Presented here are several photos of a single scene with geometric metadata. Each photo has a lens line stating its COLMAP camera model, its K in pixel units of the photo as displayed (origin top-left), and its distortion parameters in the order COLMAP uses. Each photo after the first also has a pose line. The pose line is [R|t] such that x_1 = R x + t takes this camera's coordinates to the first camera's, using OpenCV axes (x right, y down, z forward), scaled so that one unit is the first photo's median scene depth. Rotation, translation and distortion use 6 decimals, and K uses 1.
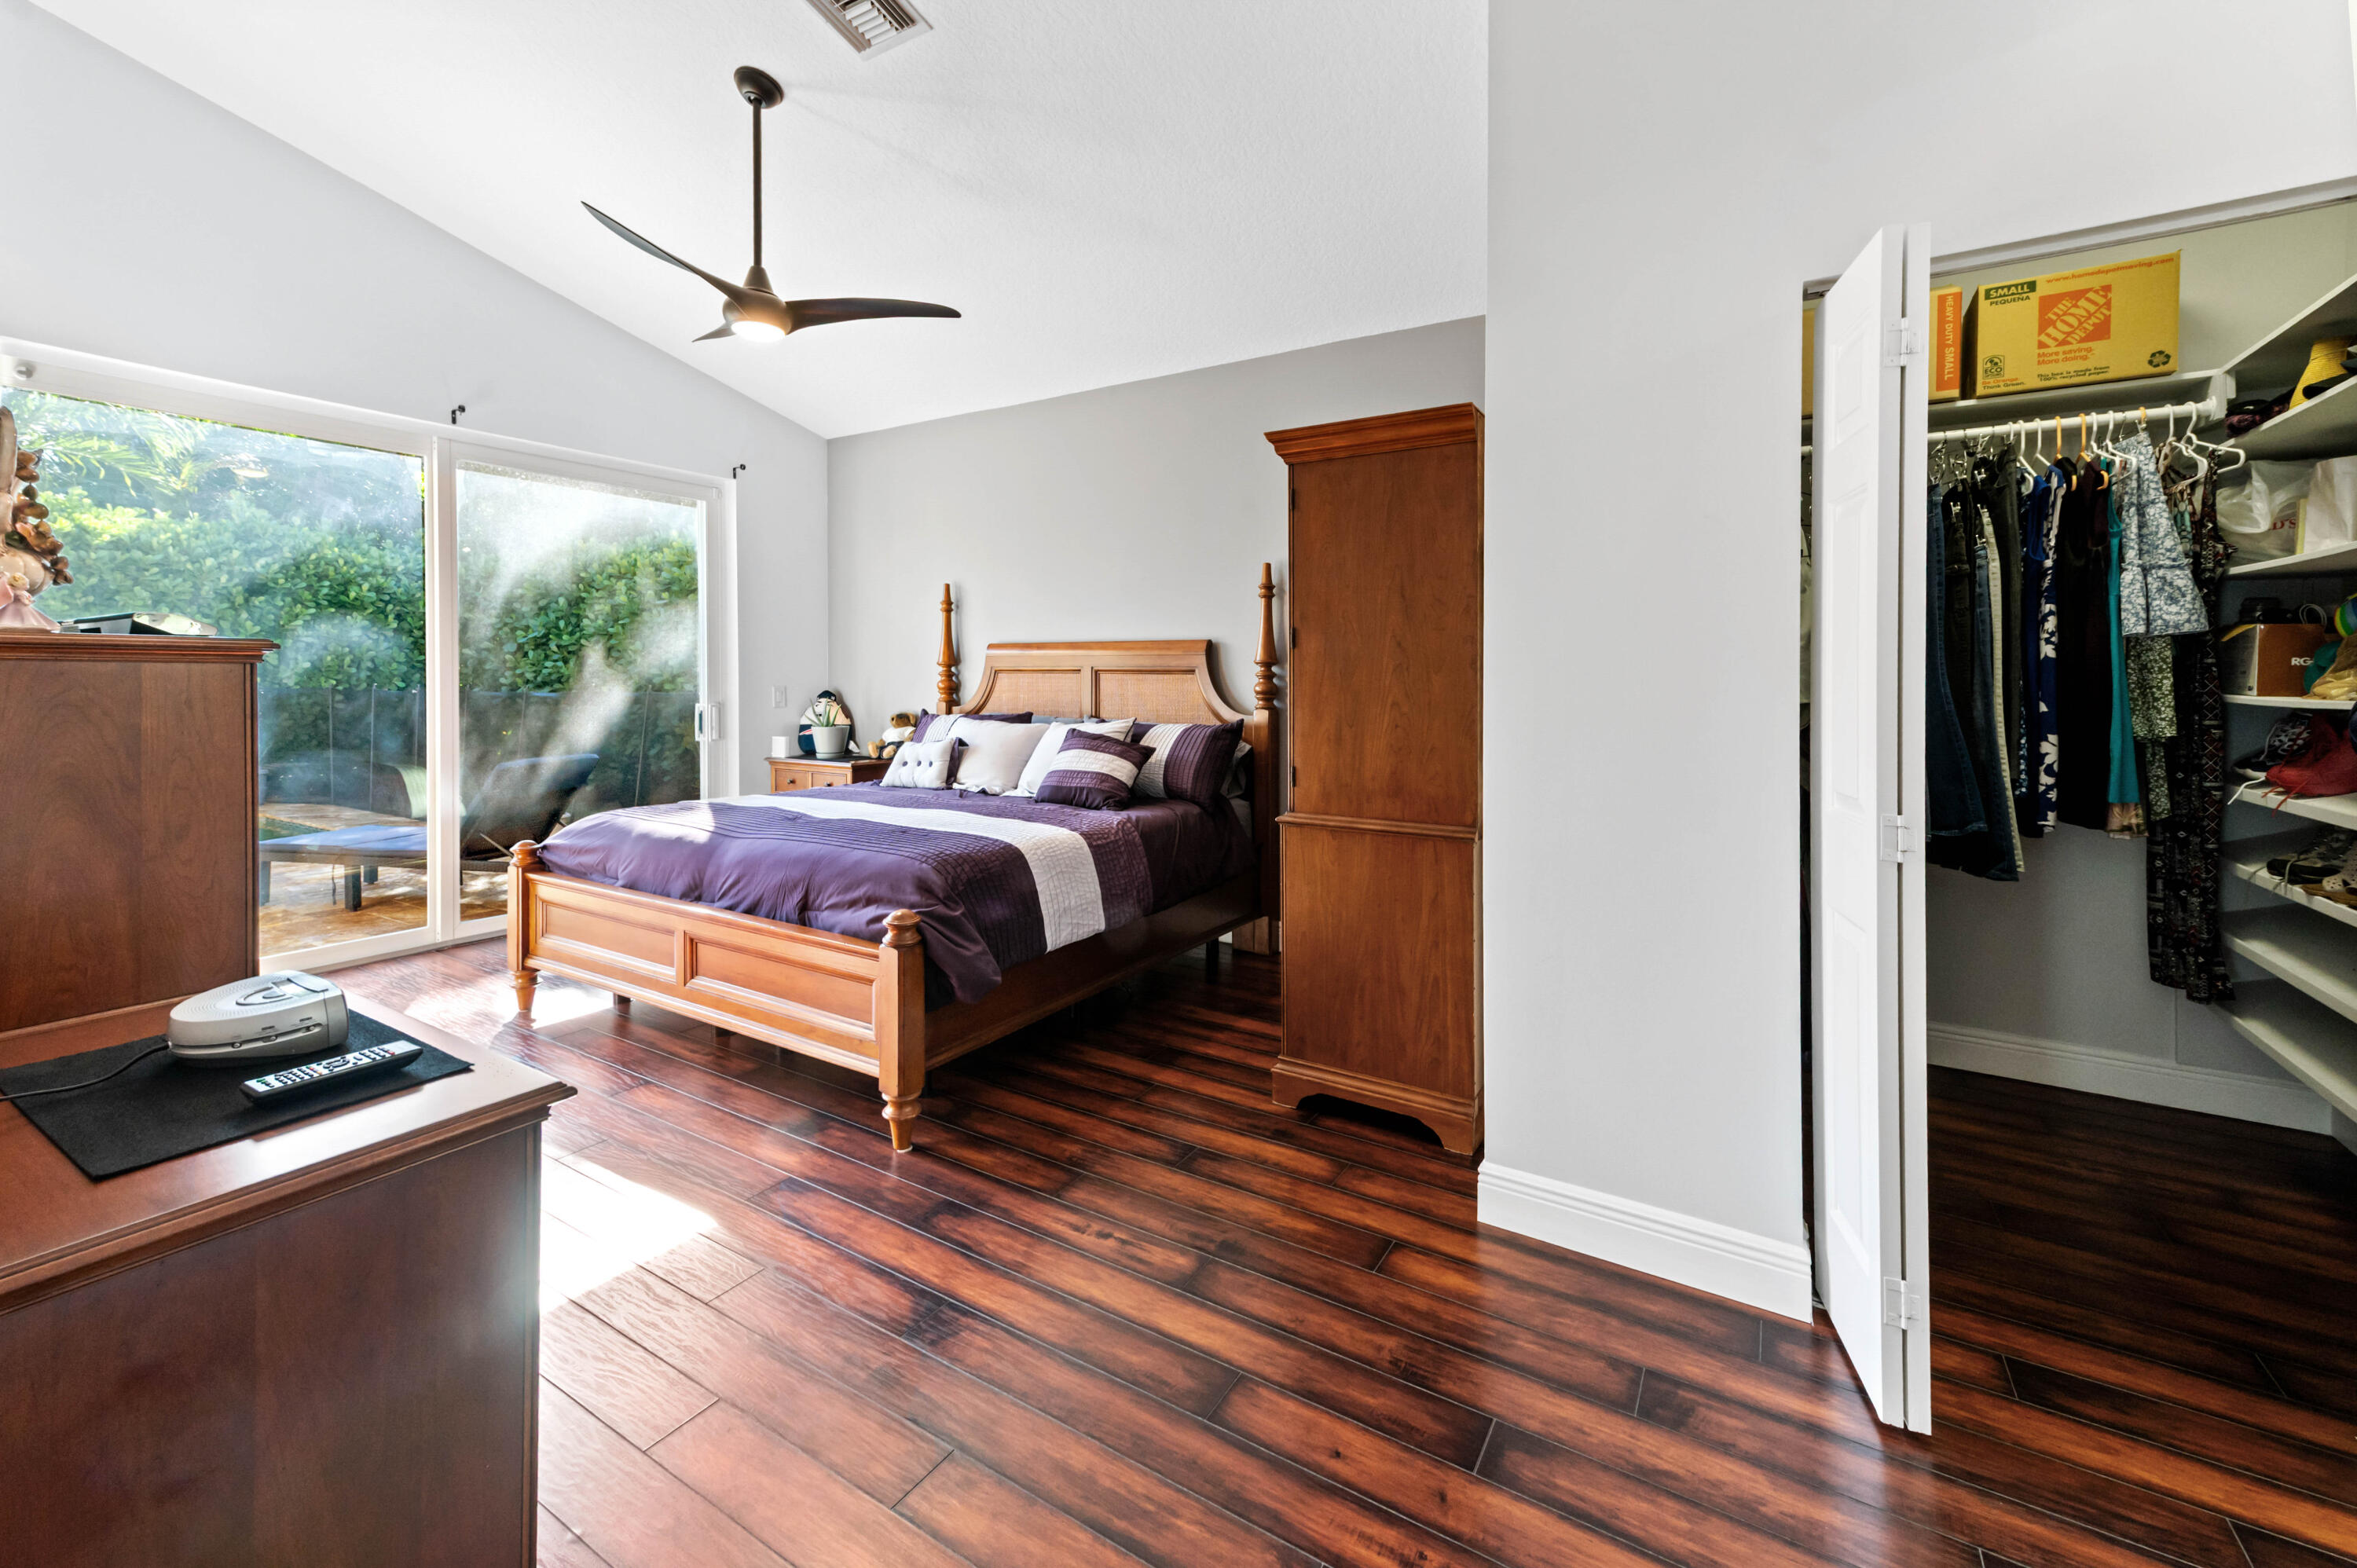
lens RADIAL K [[918.3, 0, 1221.3], [0, 918.3, 679.1], [0, 0, 1]] dist [0.017371, 0.000535]
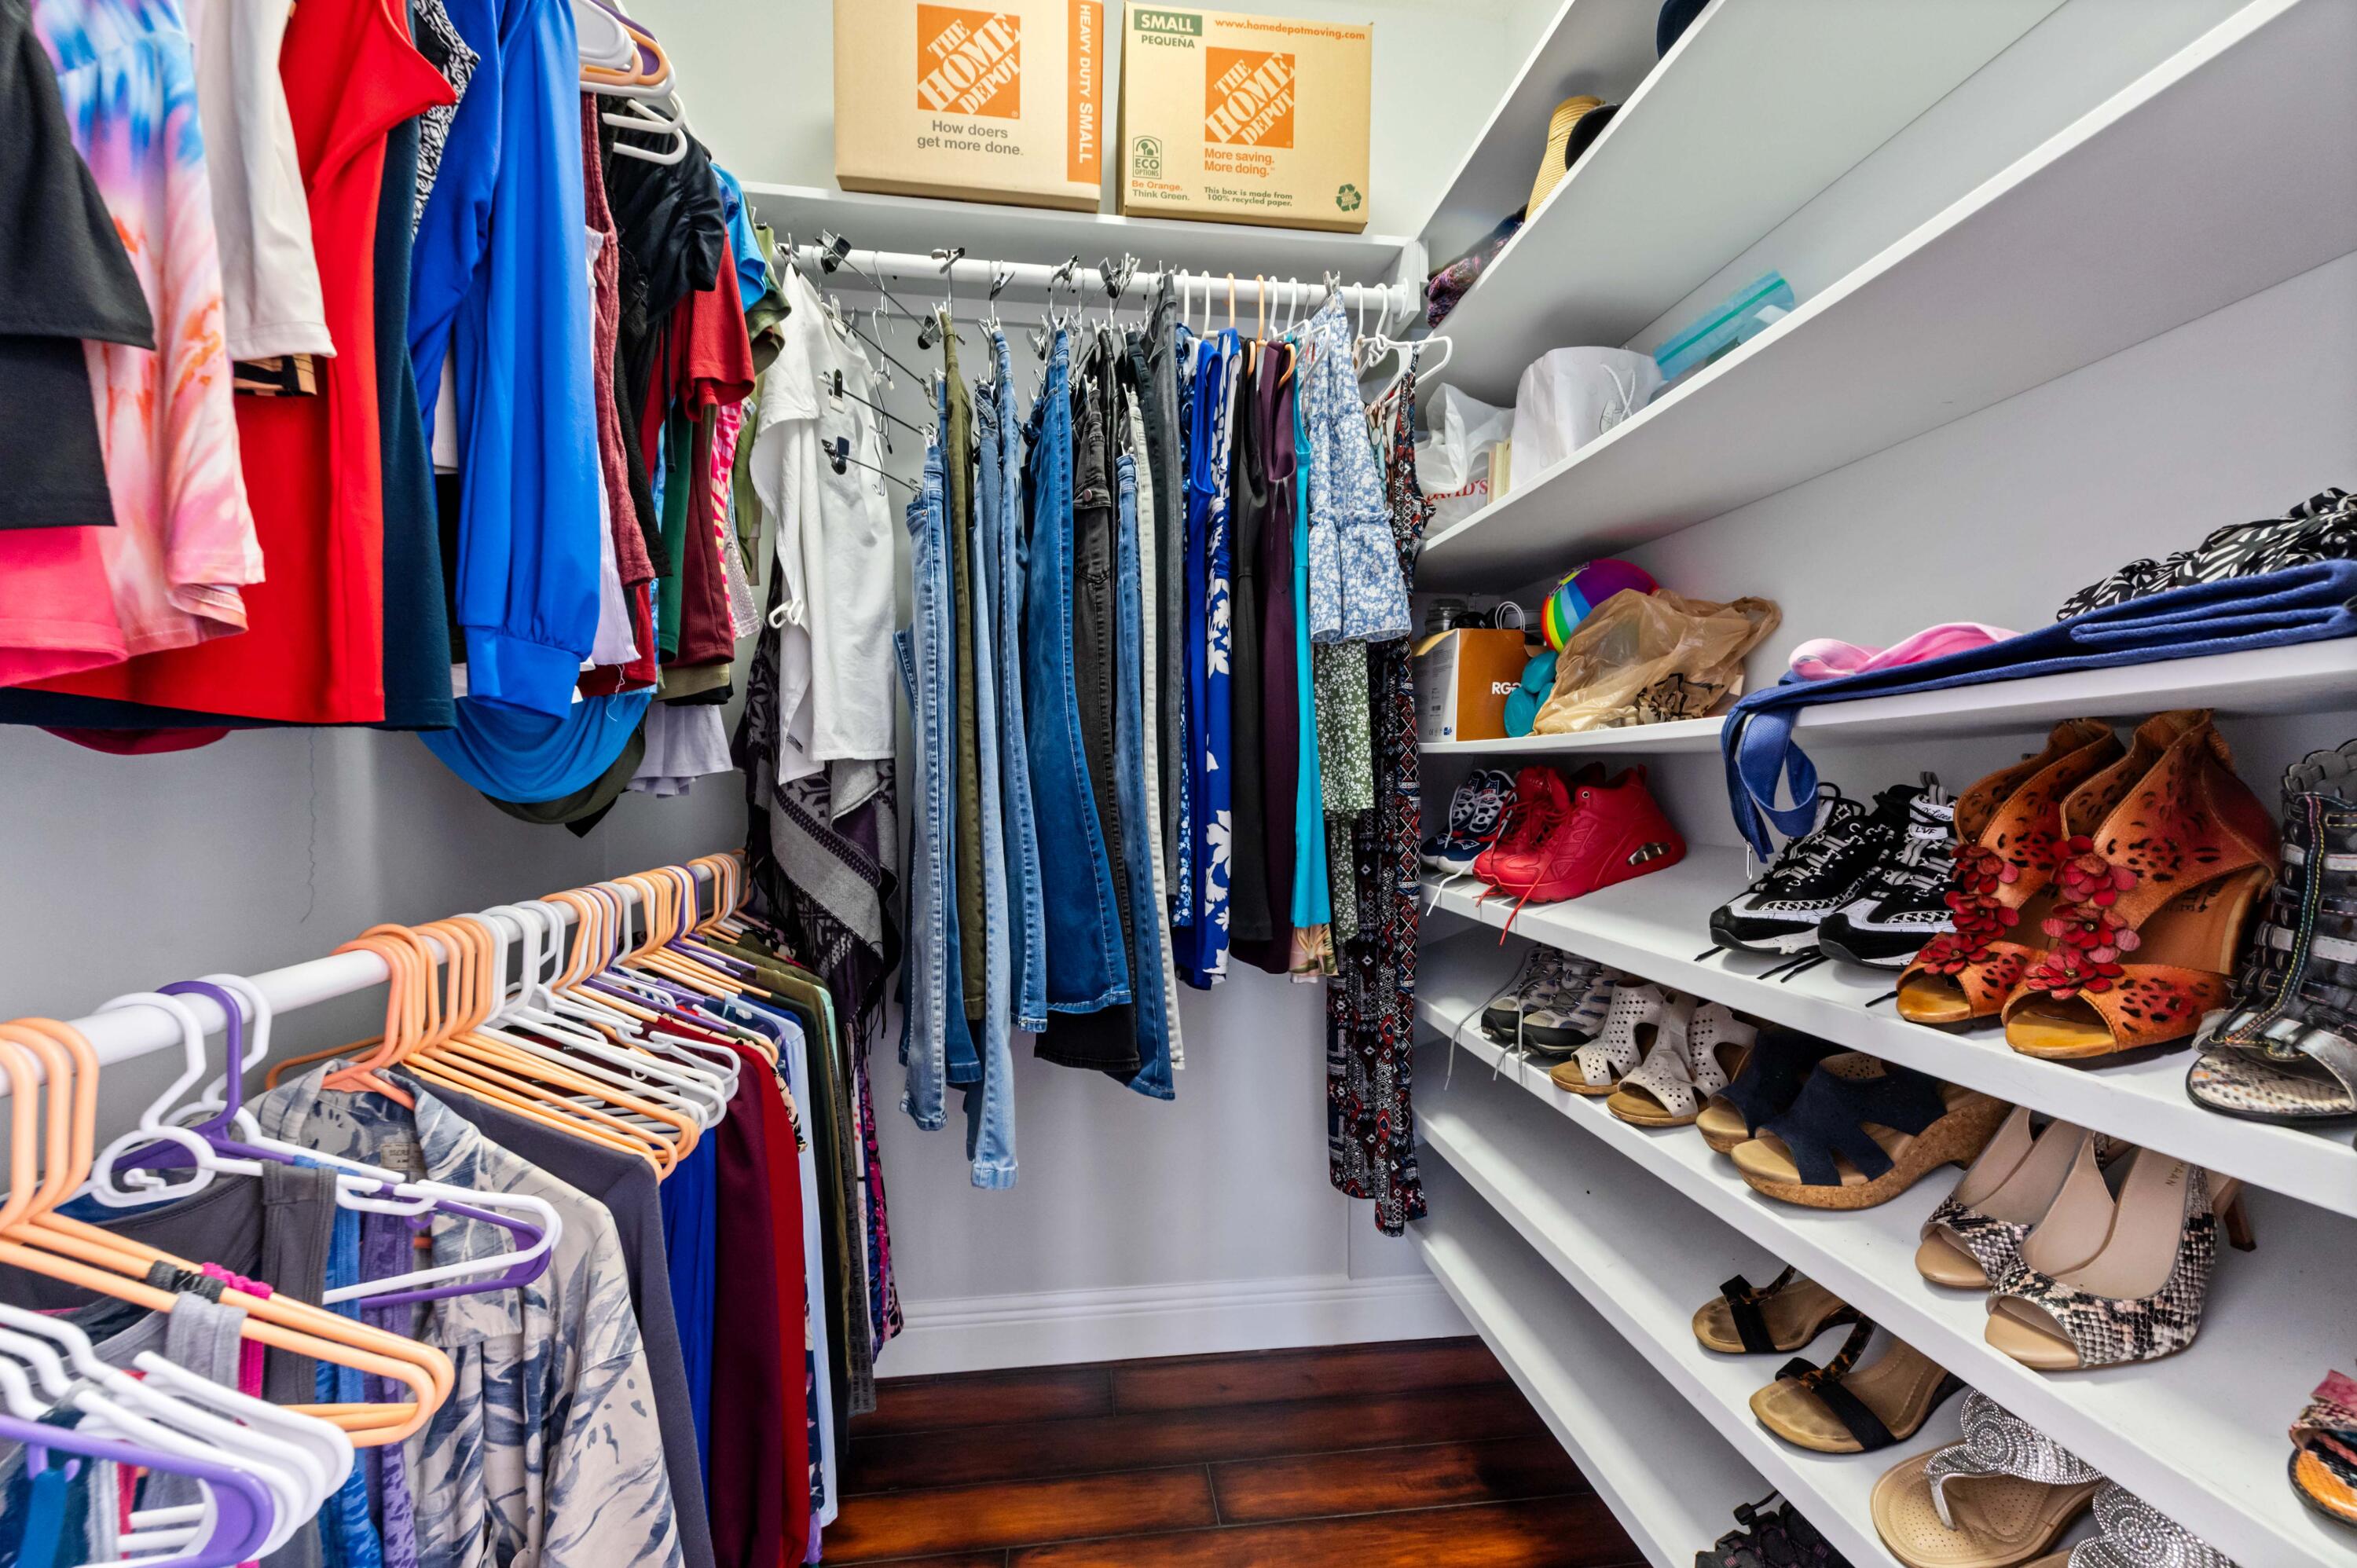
lens RADIAL K [[918.3, 0, 1169.9], [0, 918.3, 777.5], [0, 0, 1]] dist [0.017371, 0.000535]
pose [[0.784631, 0.001460, 0.619961, 0.528974], [-0.002600, 0.999996, 0.000935, 0.039588], [-0.619957, -0.002345, 0.784632, 0.591576]]
